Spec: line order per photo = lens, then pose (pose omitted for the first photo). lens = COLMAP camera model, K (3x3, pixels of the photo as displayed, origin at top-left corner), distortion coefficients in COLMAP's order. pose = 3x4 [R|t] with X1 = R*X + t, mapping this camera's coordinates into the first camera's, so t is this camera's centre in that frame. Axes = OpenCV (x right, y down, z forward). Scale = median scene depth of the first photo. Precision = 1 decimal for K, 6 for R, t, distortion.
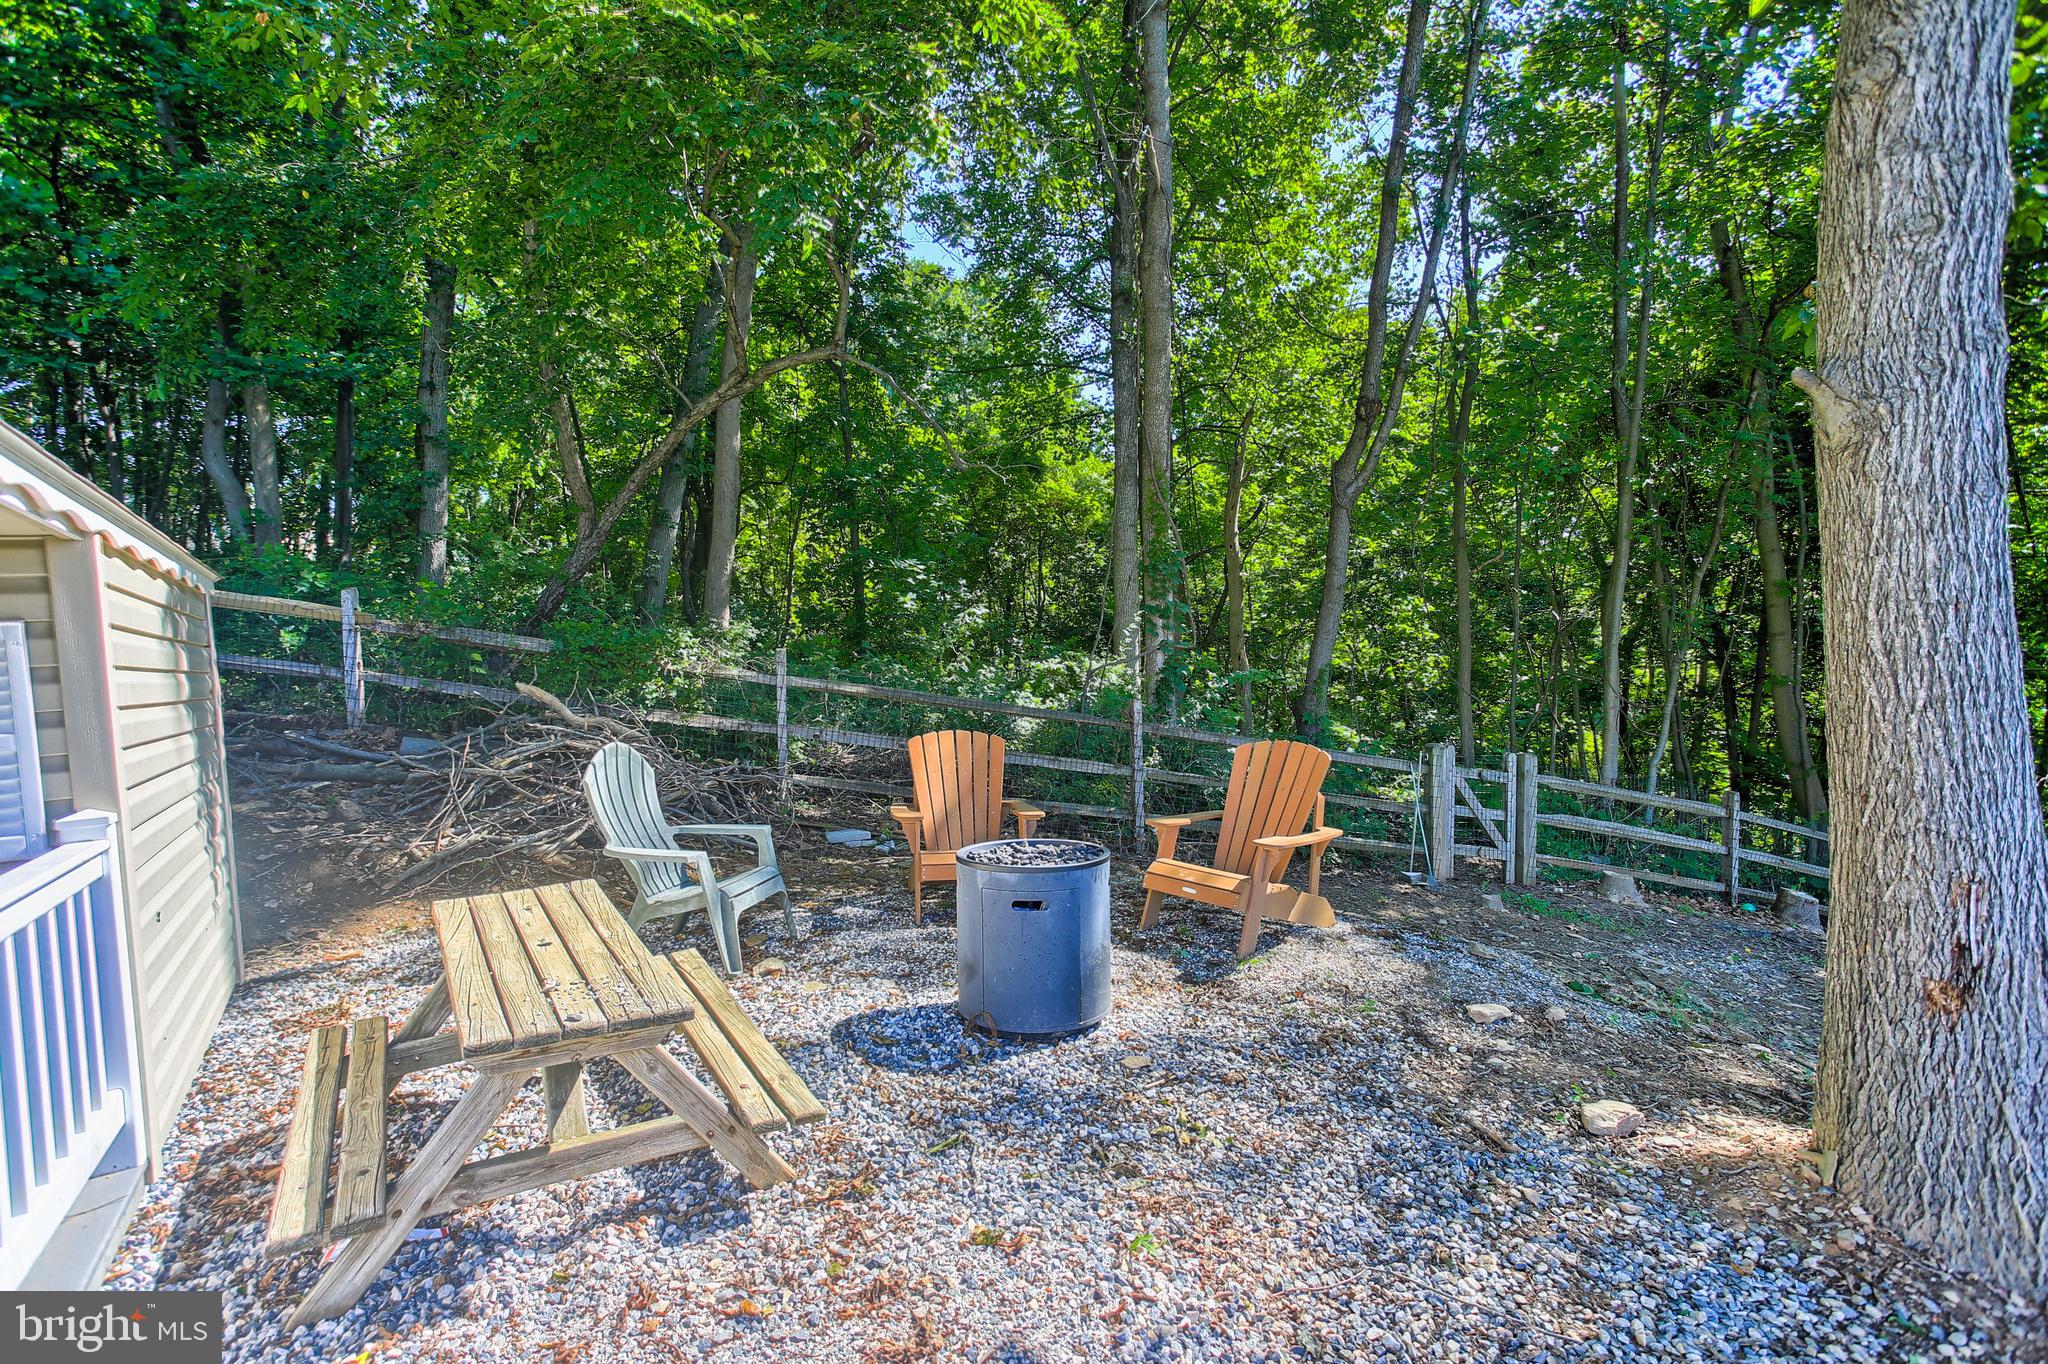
lens RADIAL K [[976.2, 0, 1026.7], [0, 976.2, 682.0], [0, 0, 1]] dist [-0.037165, 0.010383]
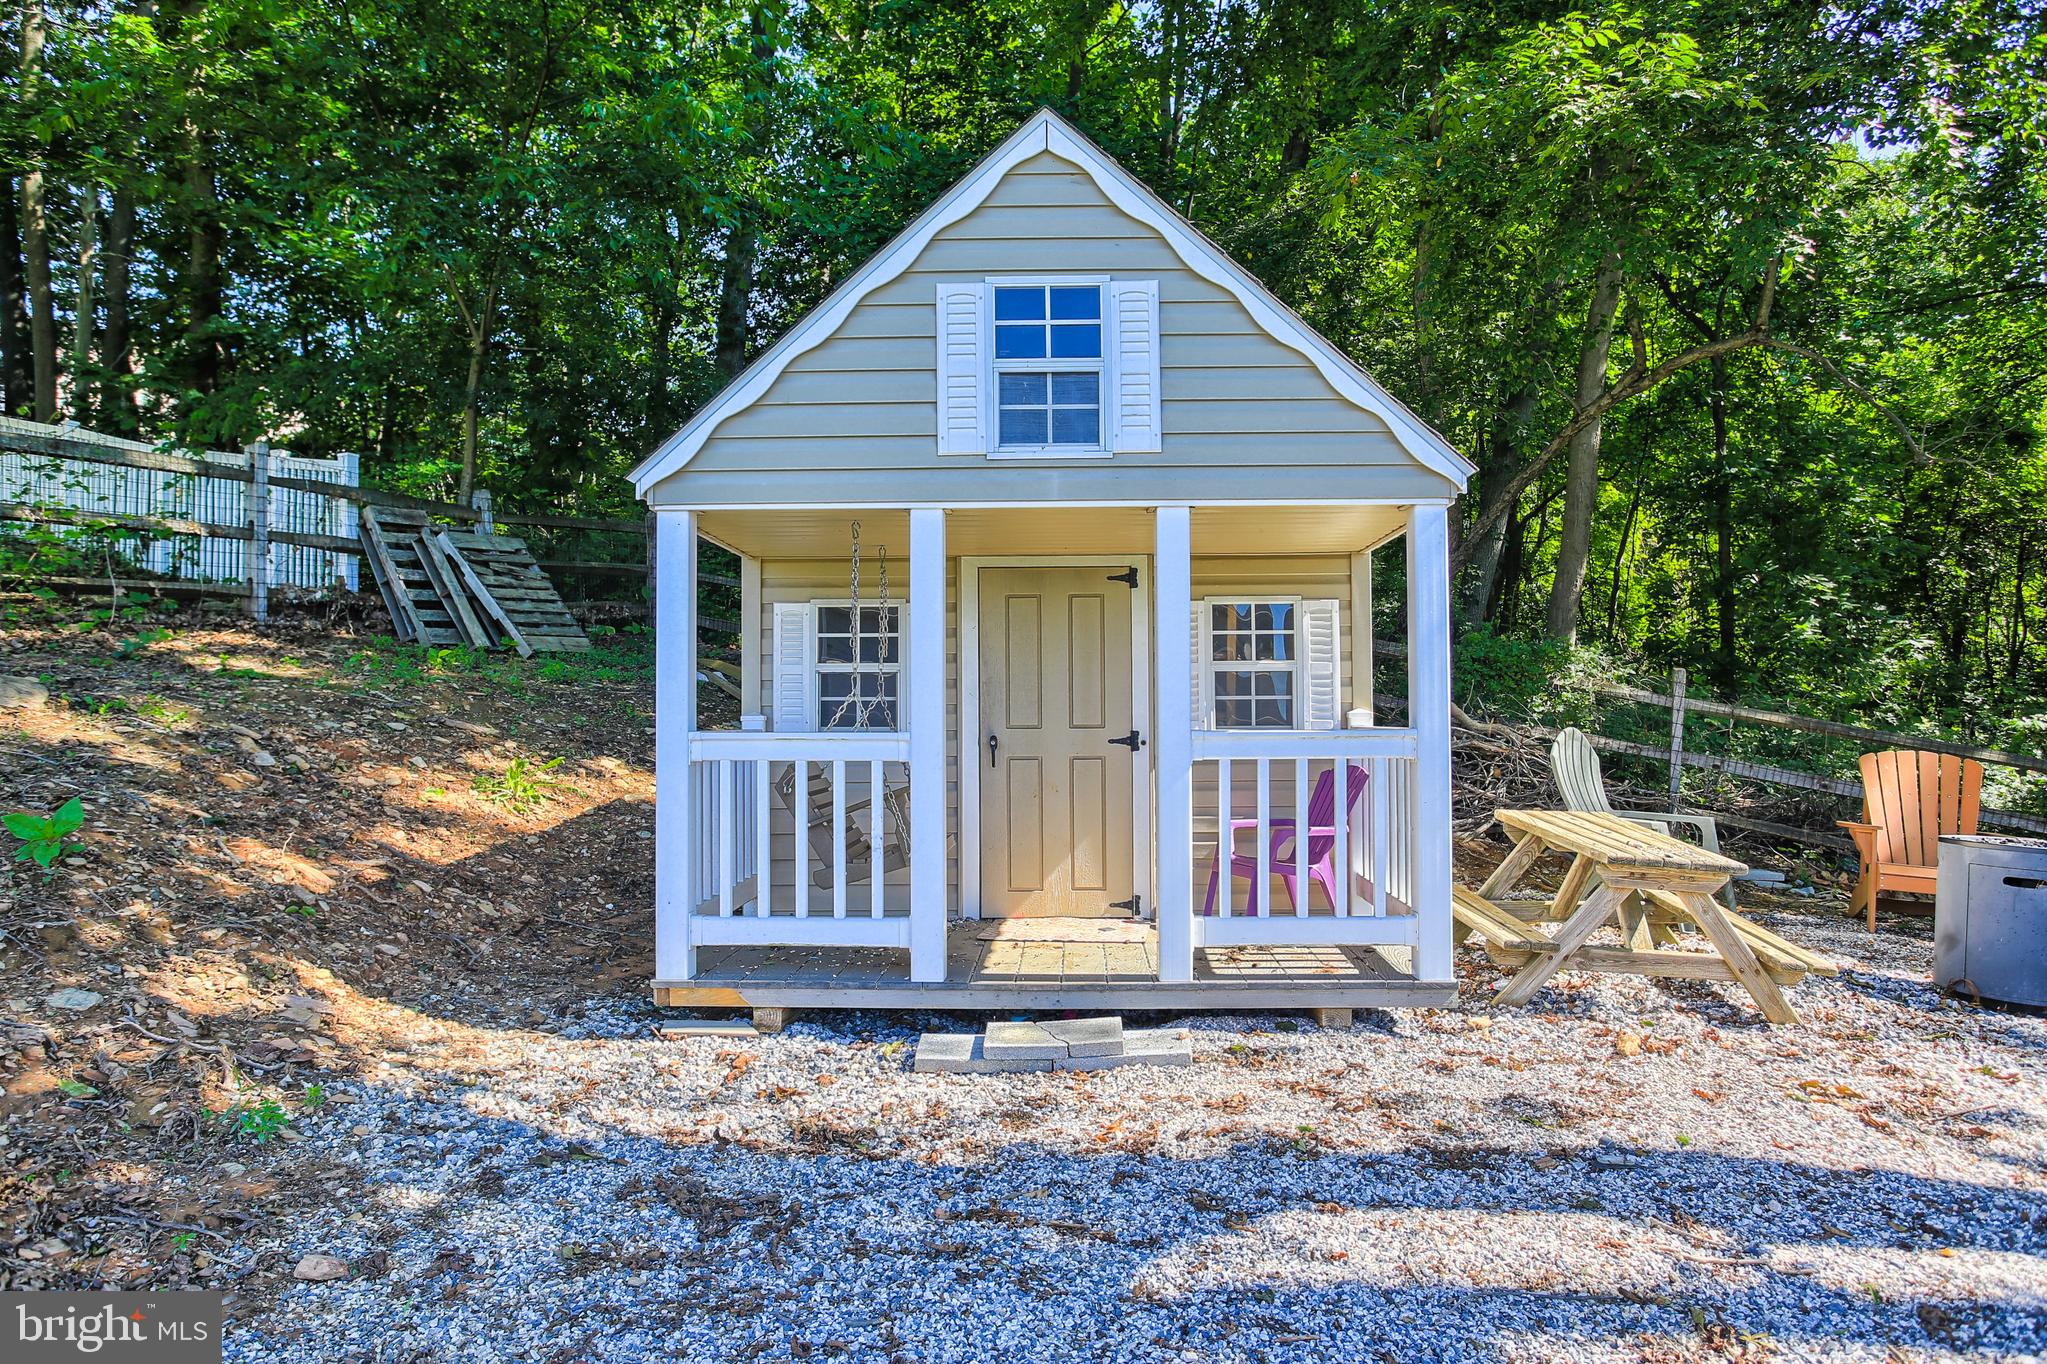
lens RADIAL K [[1329.3, 0, 1022.6], [0, 1329.3, 691.3], [0, 0, 1]] dist [-0.004103, -0.000001]
pose [[0.810546, 0.043817, -0.584034, -0.016498], [-0.068250, 0.997470, -0.019886, 0.042893], [0.581685, 0.055979, 0.811486, -0.298603]]
